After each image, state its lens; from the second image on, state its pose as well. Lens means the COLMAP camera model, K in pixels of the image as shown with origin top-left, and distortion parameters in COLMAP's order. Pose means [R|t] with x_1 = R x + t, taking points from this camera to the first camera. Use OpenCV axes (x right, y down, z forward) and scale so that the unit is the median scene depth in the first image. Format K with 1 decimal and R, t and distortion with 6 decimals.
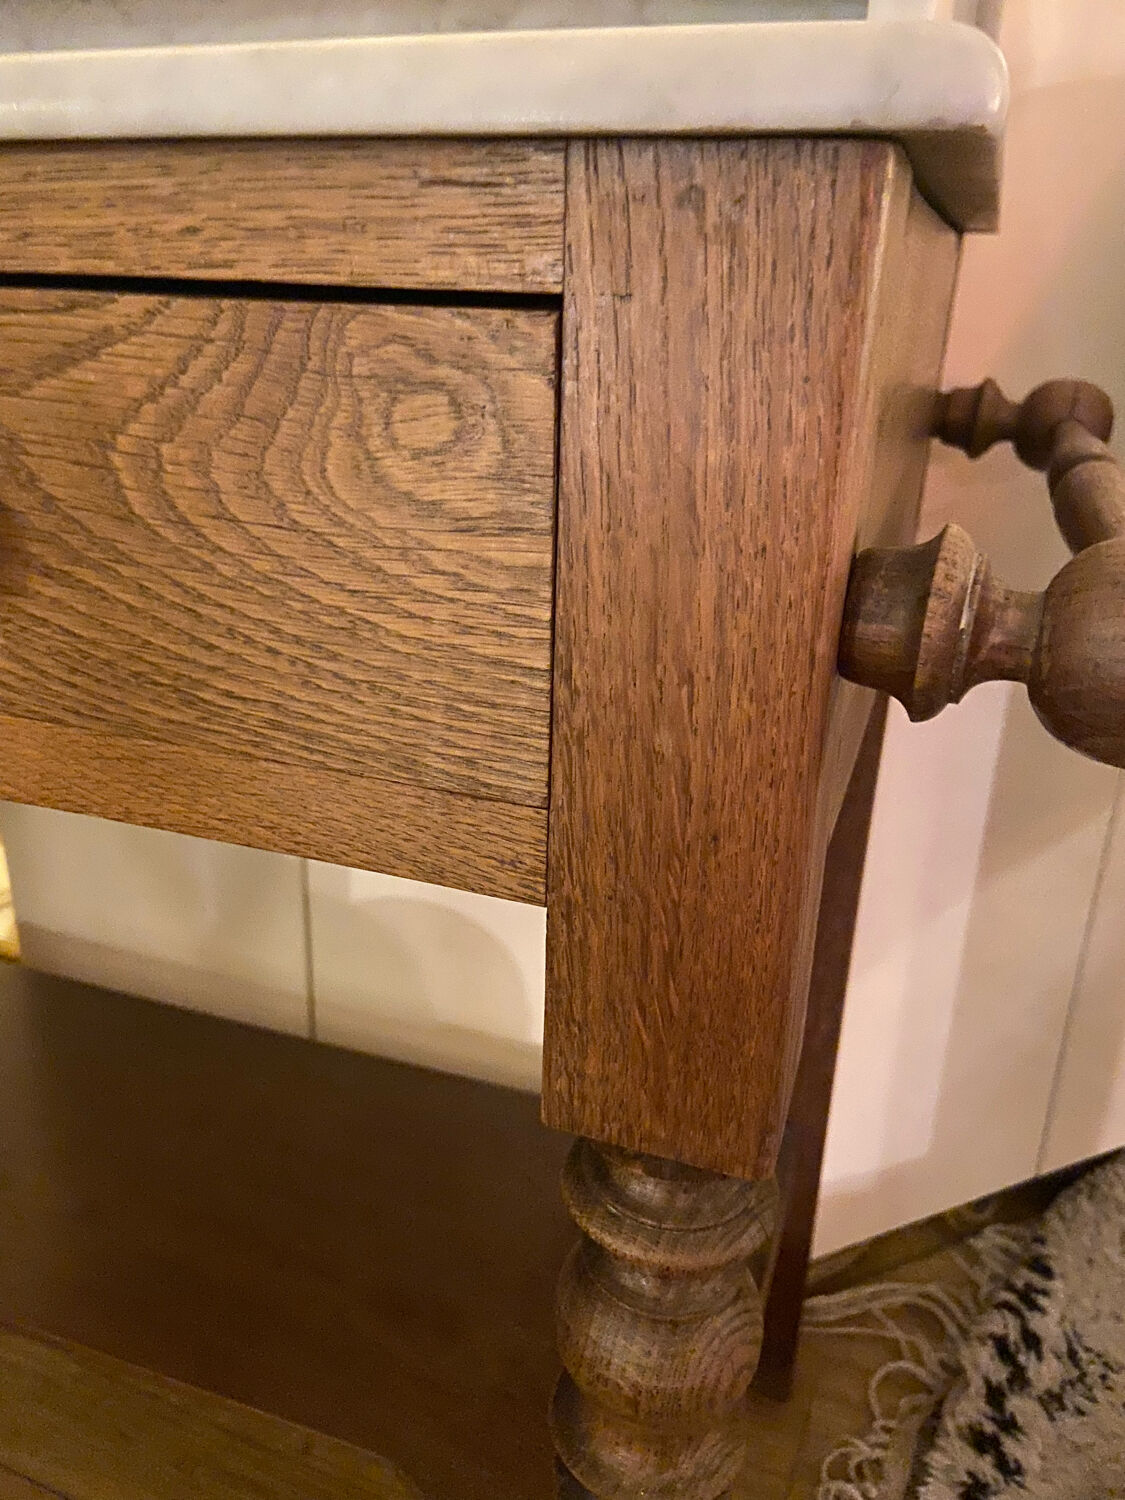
lens RADIAL K [[1140.7, 0, 560.4], [0, 1140.7, 739.3], [0, 0, 1]] dist [0.109039, -0.137048]
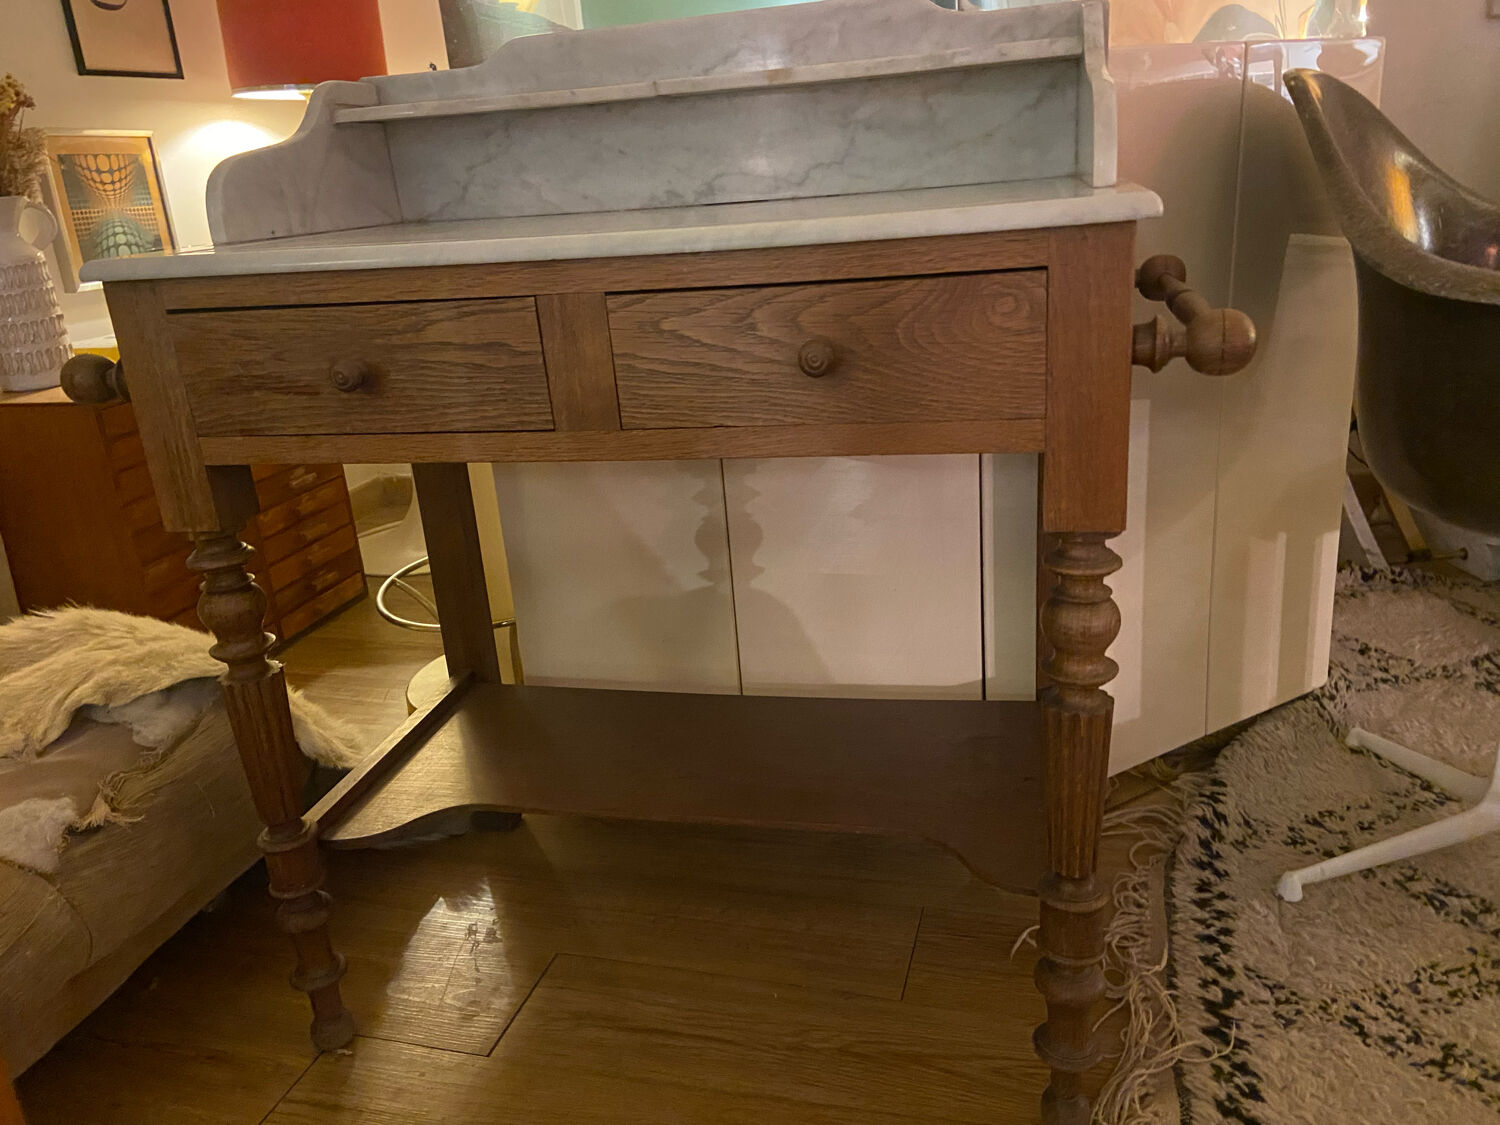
lens RADIAL K [[1139.1, 0, 754.1], [0, 1139.1, 552.6], [0, 0, 1]] dist [0.121605, -0.155139]
pose [[0.988389, -0.133173, 0.073157, -1.119894], [0.137193, 0.989127, -0.052963, 0.498888], [-0.065309, 0.062384, 0.995913, -2.168687]]
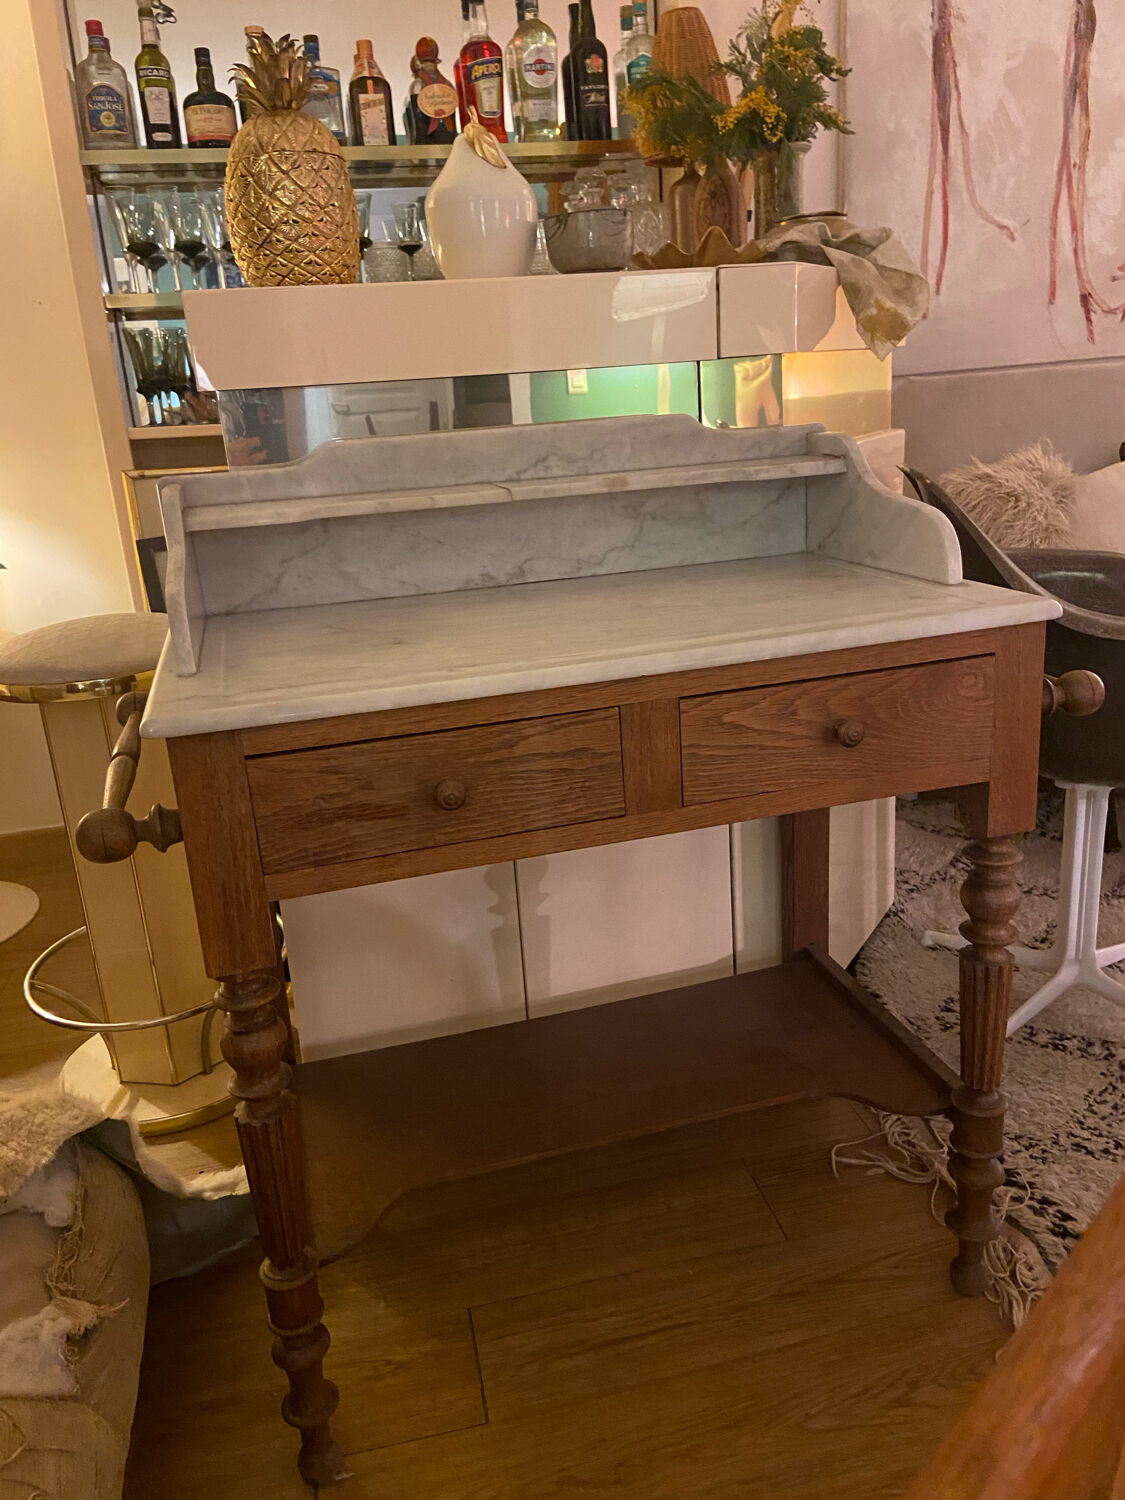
lens RADIAL K [[1139.1, 0, 565.1], [0, 1139.1, 741.1], [0, 0, 1]] dist [0.121605, -0.155139]
pose [[0.816231, -0.246628, 0.522438, -3.700322], [0.295539, 0.955270, -0.010779, -0.438953], [-0.496411, 0.163199, 0.852609, -2.020131]]
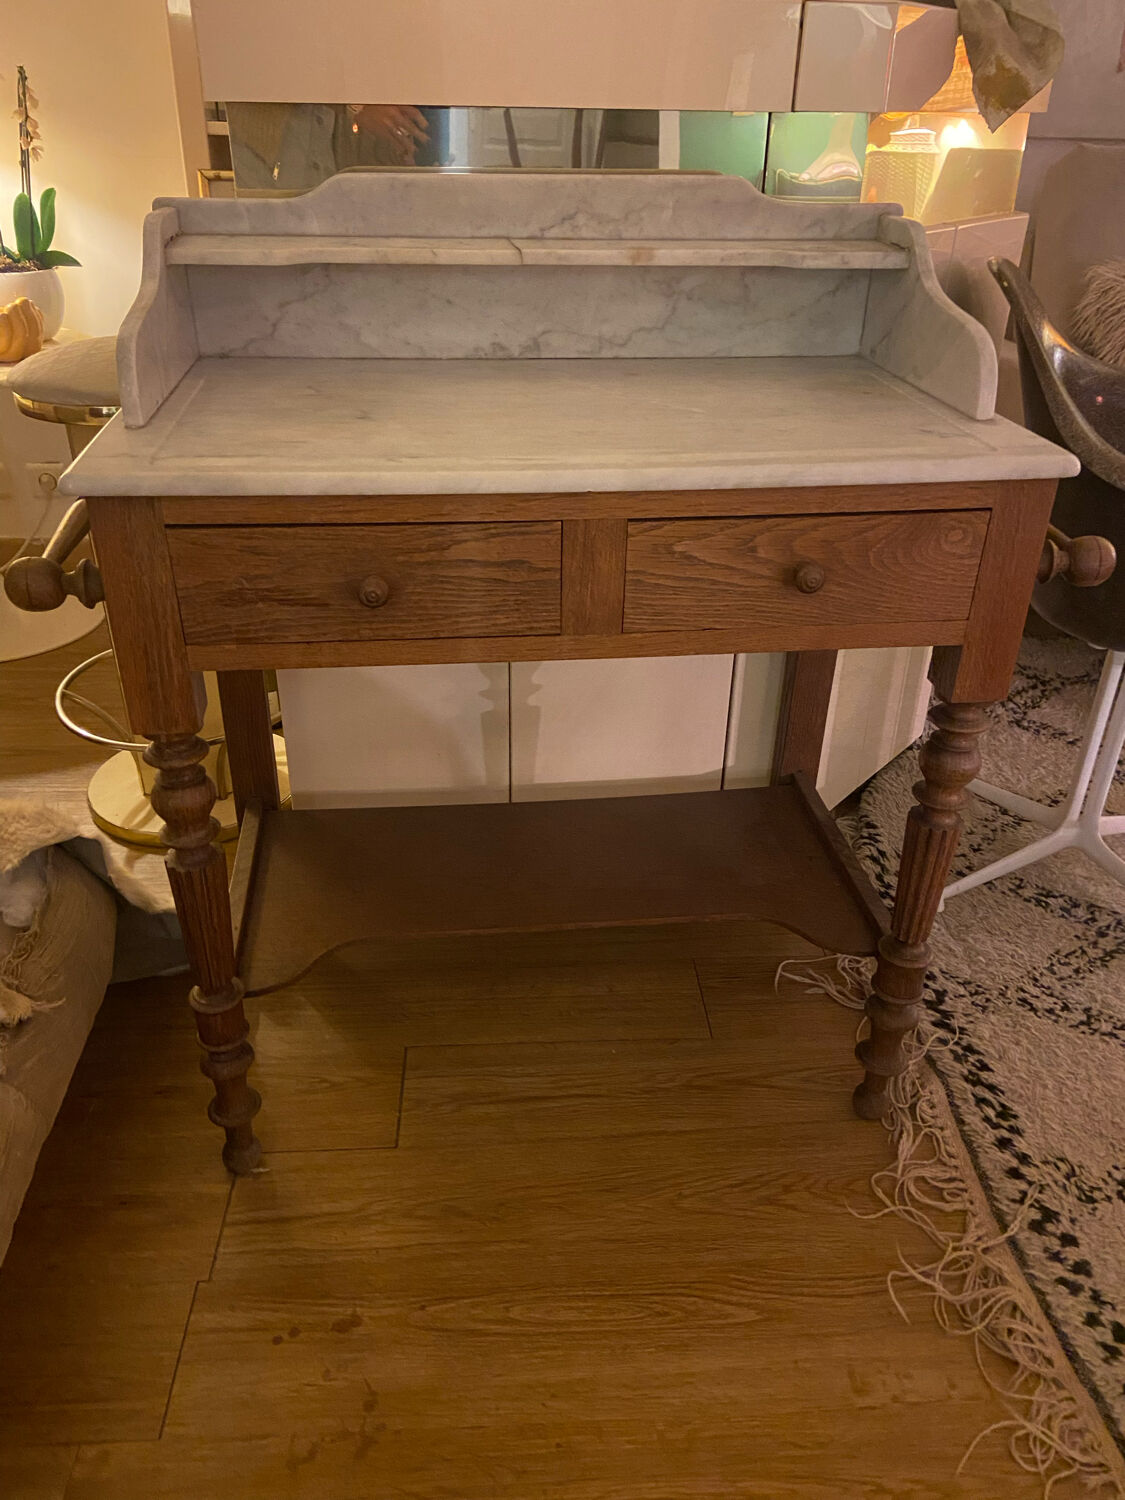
lens RADIAL K [[1139.1, 0, 561.4], [0, 1139.1, 751.8], [0, 0, 1]] dist [0.121605, -0.155139]
pose [[0.897541, -0.227998, 0.377408, -3.041094], [0.171448, 0.969039, 0.177678, -0.475045], [-0.406233, -0.094768, 0.908842, -2.267927]]
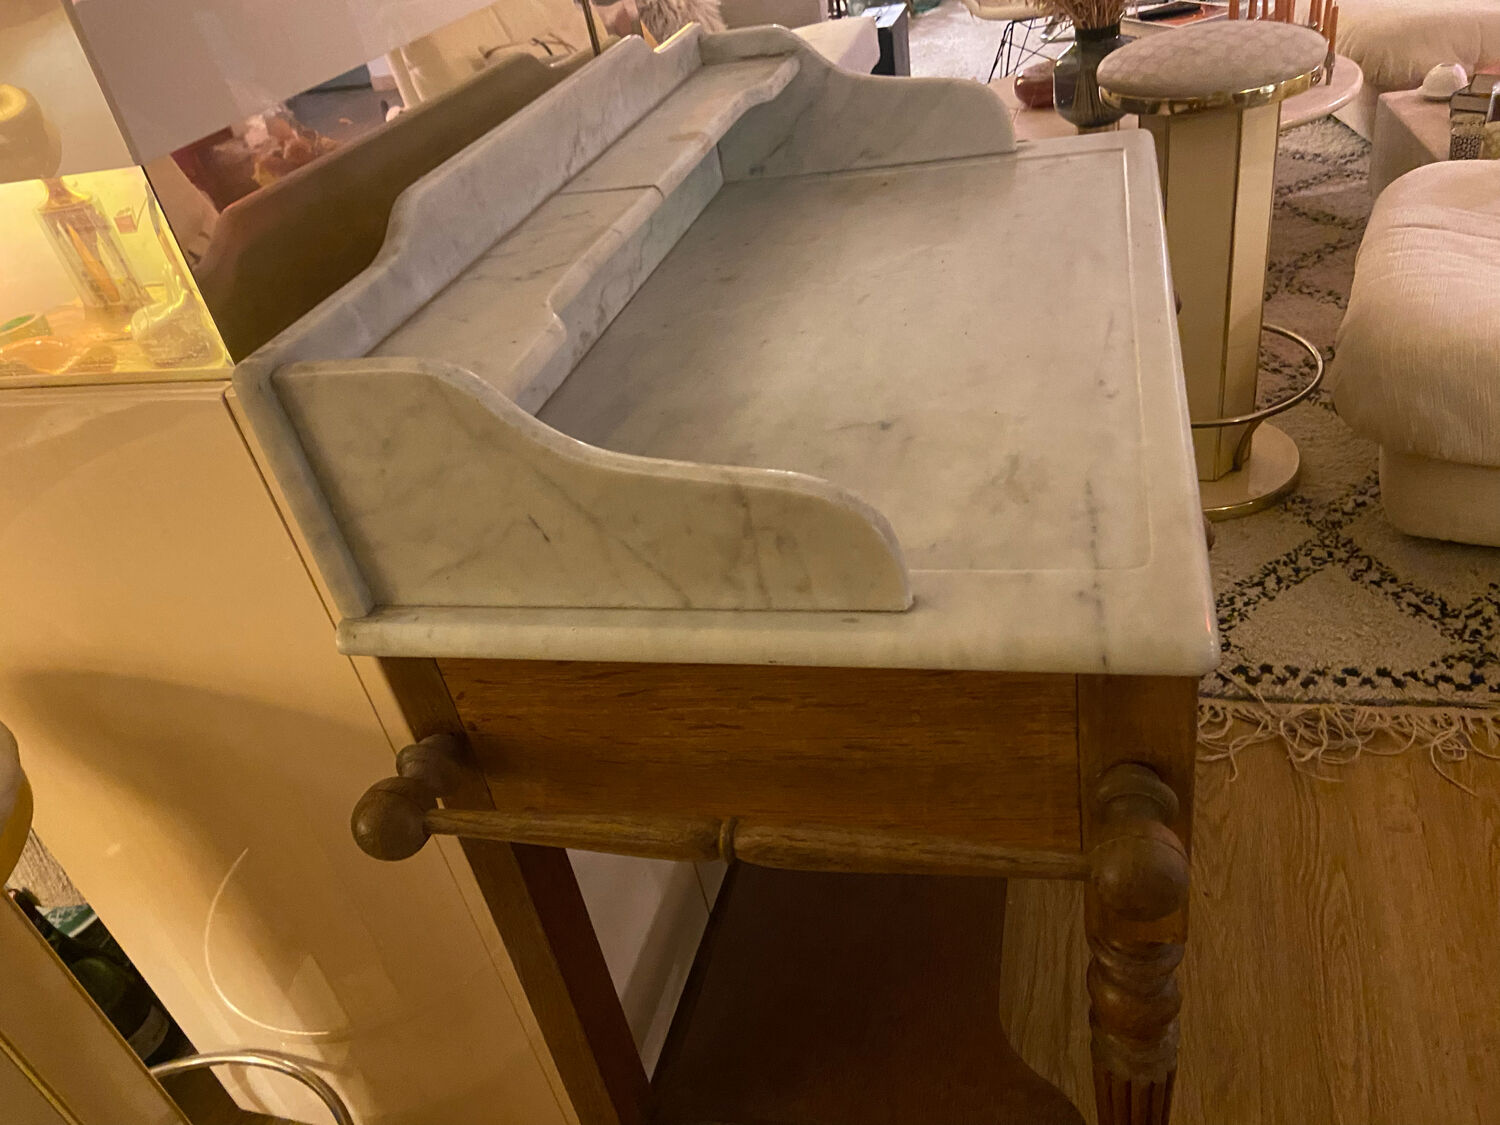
lens RADIAL K [[1139.1, 0, 770.4], [0, 1139.1, 554.2], [0, 0, 1]] dist [0.121605, -0.155139]
pose [[-0.104986, -0.561478, 0.820805, -4.432897], [0.517460, 0.673988, 0.527234, -2.560527], [-0.849243, 0.480086, 0.219783, 1.809625]]
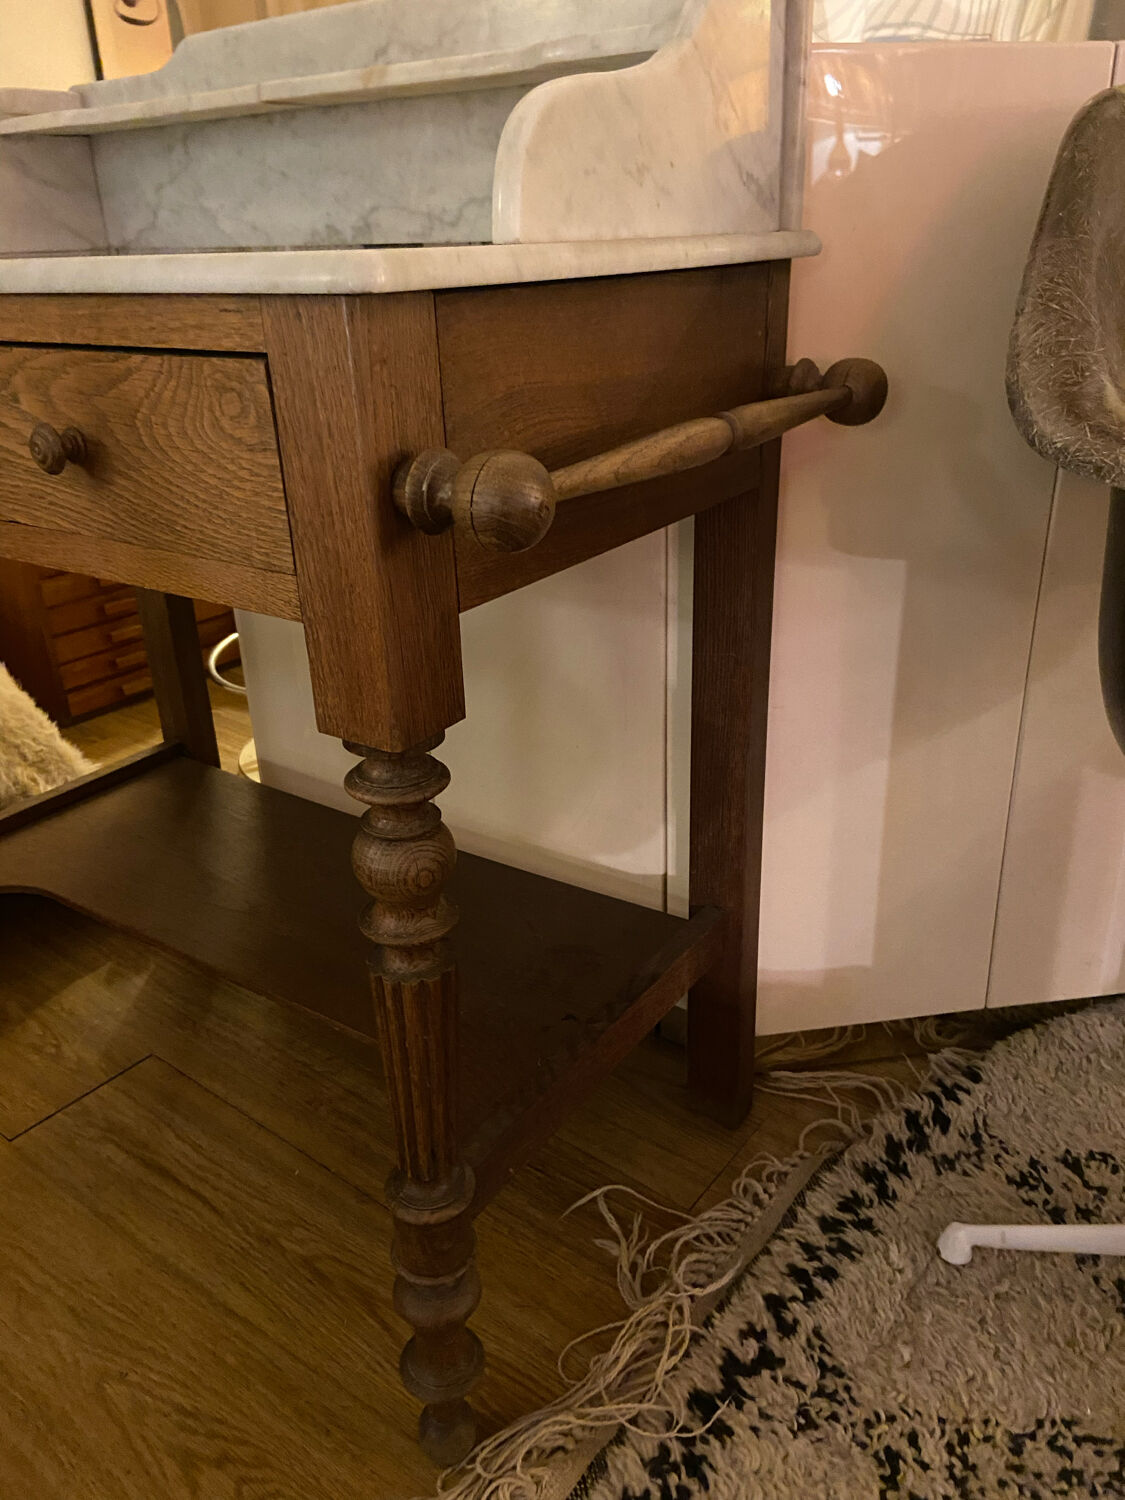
lens RADIAL K [[1140.7, 0, 565.3], [0, 1140.7, 734.2], [0, 0, 1]] dist [0.109039, -0.137048]
pose [[0.963237, 0.051618, -0.263648, 1.130712], [-0.045121, 0.998511, 0.030646, 0.284082], [0.264838, -0.017623, 0.964132, -1.073800]]
